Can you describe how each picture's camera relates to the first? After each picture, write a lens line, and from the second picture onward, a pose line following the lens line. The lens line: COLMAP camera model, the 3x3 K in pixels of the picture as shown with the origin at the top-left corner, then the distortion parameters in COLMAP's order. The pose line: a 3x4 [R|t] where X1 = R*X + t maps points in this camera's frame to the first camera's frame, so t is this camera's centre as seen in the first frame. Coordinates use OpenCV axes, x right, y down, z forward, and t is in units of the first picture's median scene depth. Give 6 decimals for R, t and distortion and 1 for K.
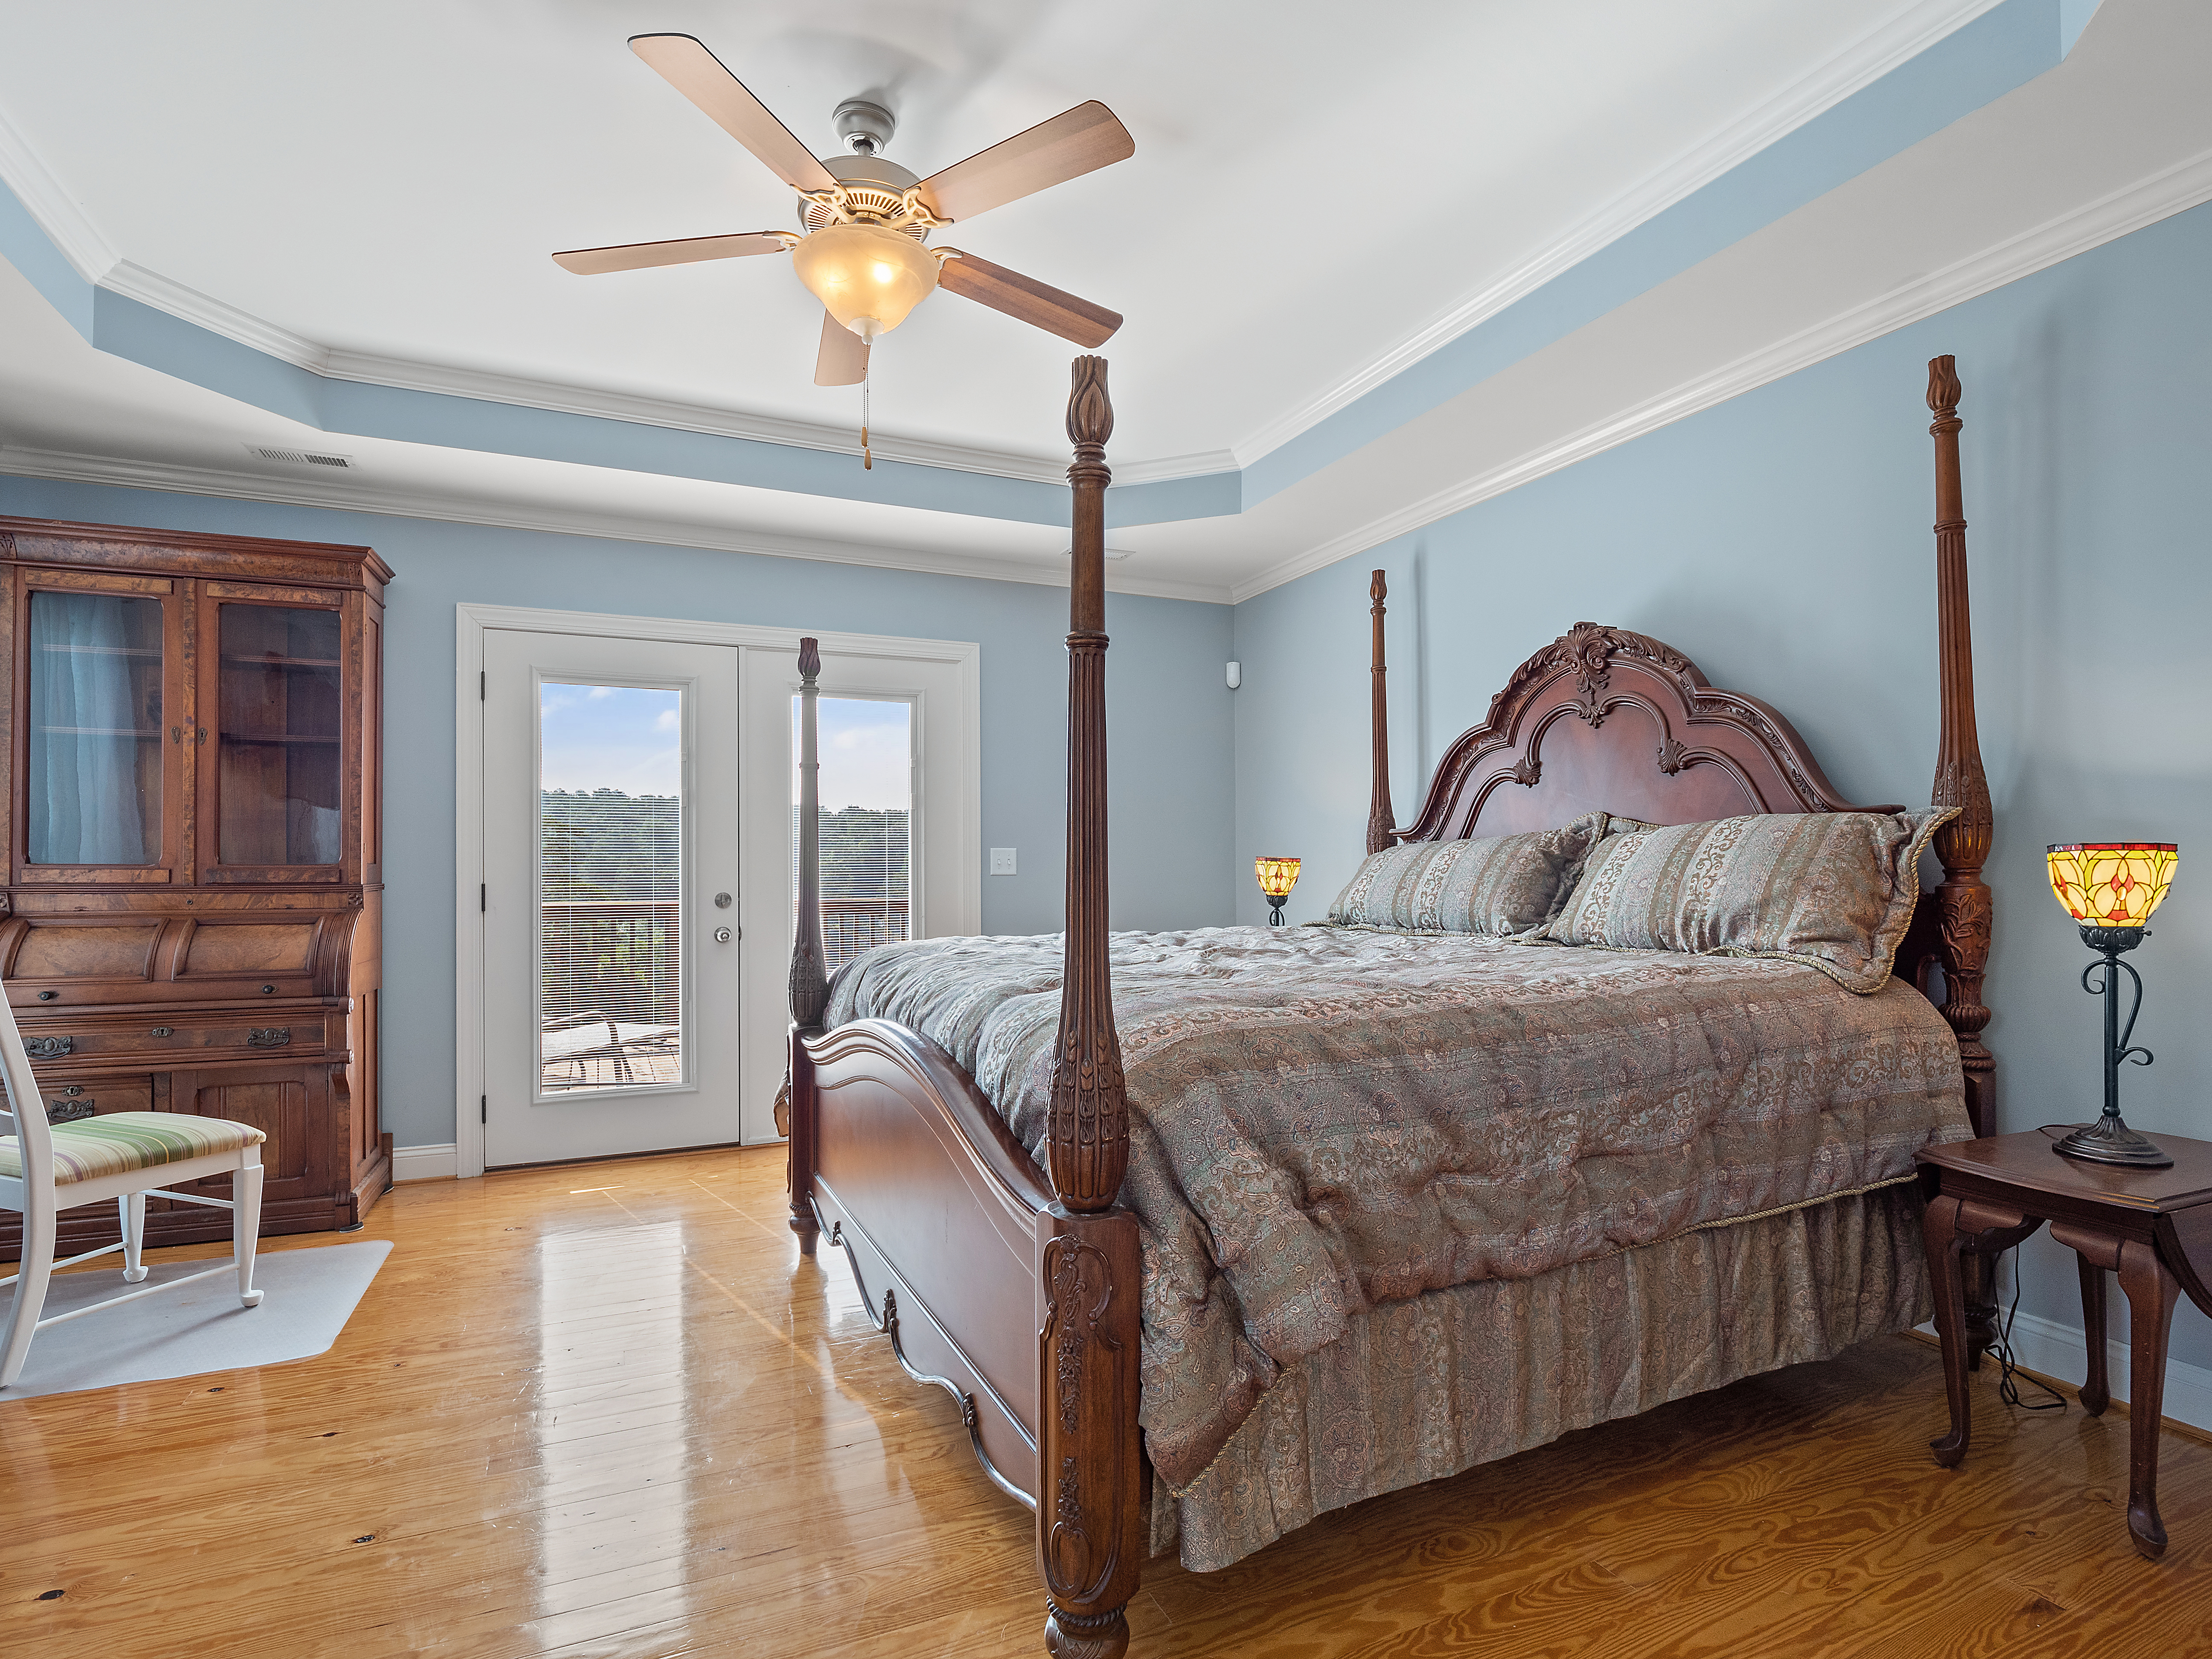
lens RADIAL K [[1053.9, 0, 1083.3], [0, 1053.9, 857.4], [0, 0, 1]] dist [0.016232, -0.018914]
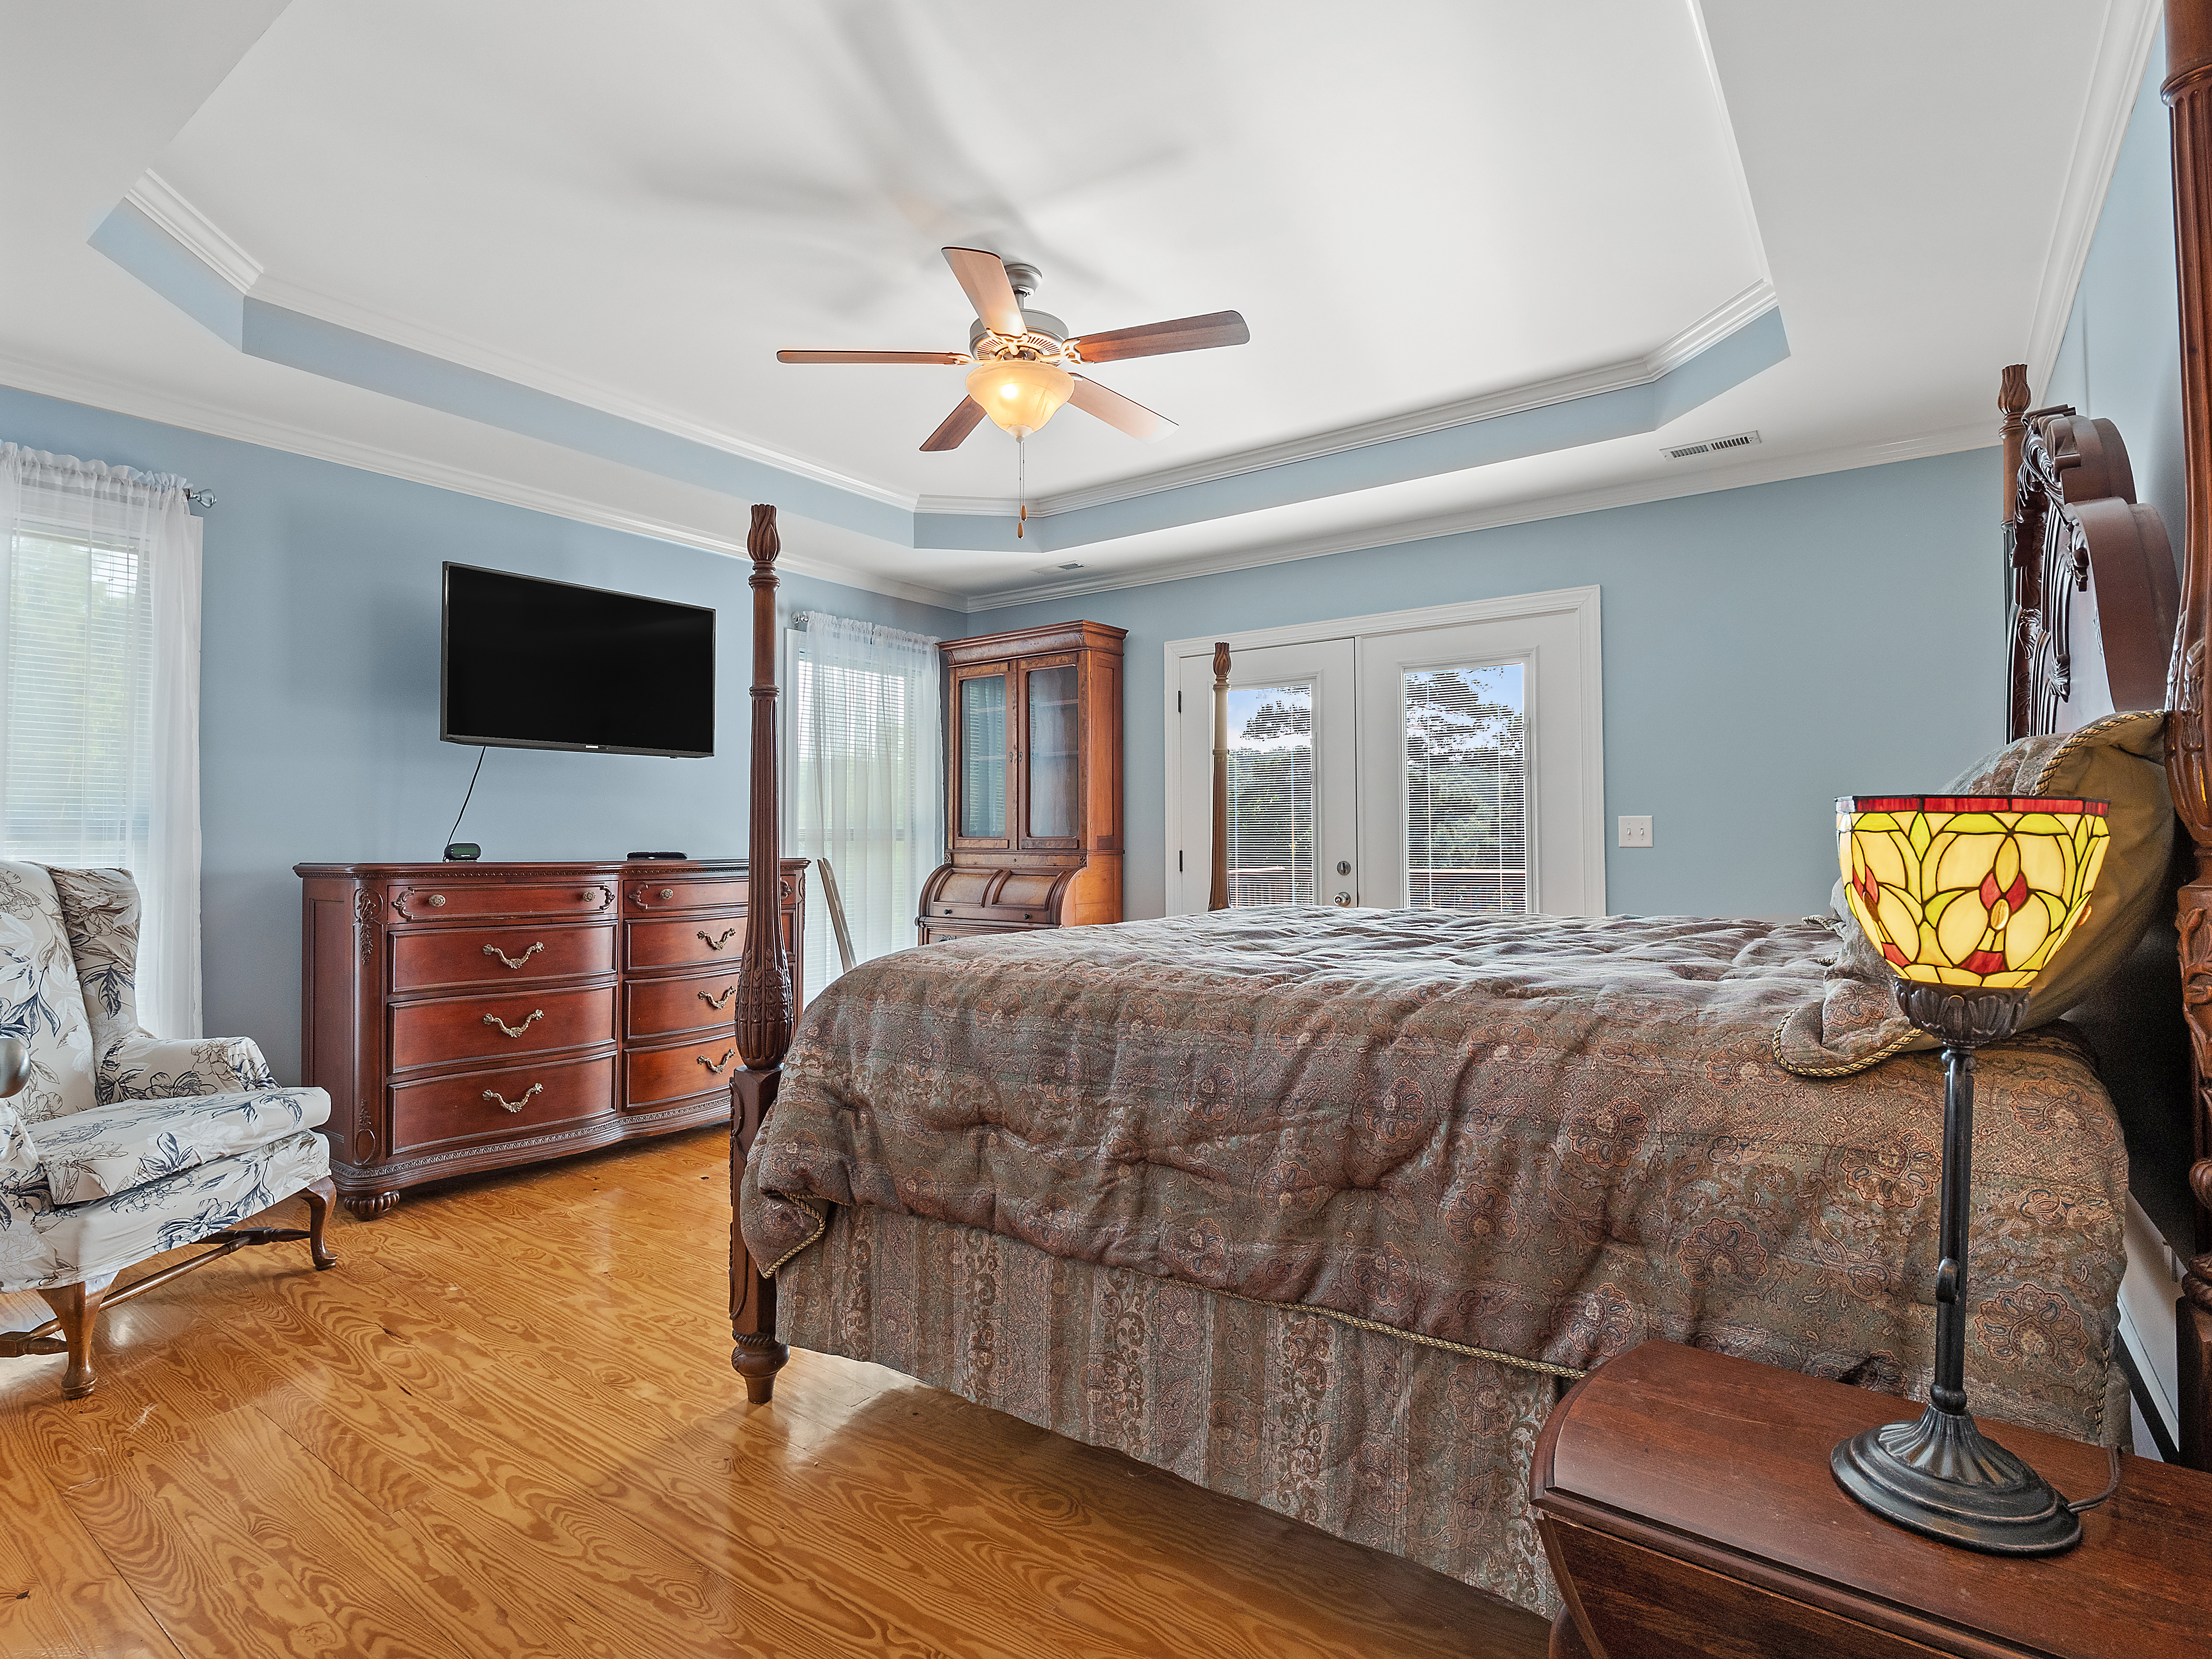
lens RADIAL K [[1077.1, 0, 1106.0], [0, 1077.1, 829.5], [0, 0, 1]] dist [0.025816, -0.000157]
pose [[0.524572, -0.003664, -0.851358, 1.169866], [0.006211, 0.999981, -0.000477, -0.001880], [0.851343, -0.005038, 0.524585, 0.454096]]
